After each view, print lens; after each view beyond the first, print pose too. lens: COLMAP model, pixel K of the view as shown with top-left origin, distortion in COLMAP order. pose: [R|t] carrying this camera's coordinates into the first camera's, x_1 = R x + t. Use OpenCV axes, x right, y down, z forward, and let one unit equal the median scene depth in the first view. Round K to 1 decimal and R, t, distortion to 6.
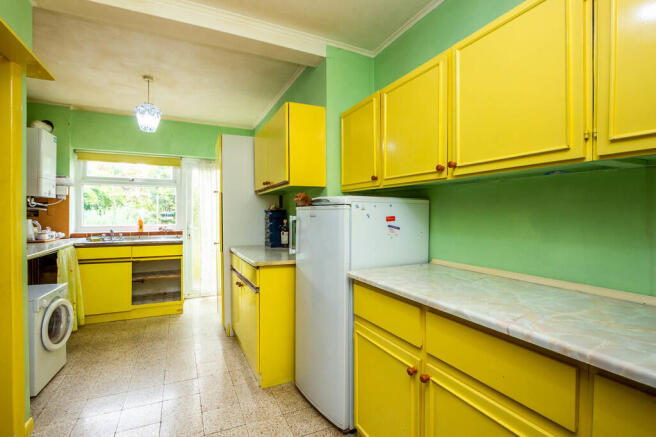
lens RADIAL K [[312.0, 0, 326.0], [0, 312.0, 219.5], [0, 0, 1]] dist [-0.004430, -0.000340]
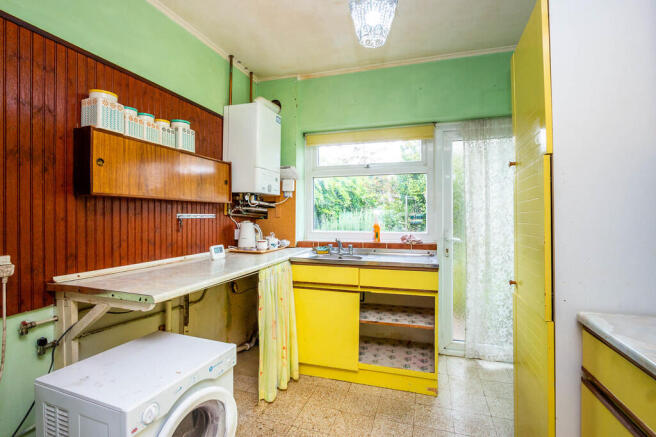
lens RADIAL K [[312.0, 0, 327.2], [0, 312.0, 218.5], [0, 0, 1]] dist [-0.004430, -0.000340]
pose [[0.729519, 0.001262, -0.683959, -0.234653], [-0.007805, 0.999949, -0.006480, -0.006736], [0.683916, 0.010066, 0.729491, 0.479173]]
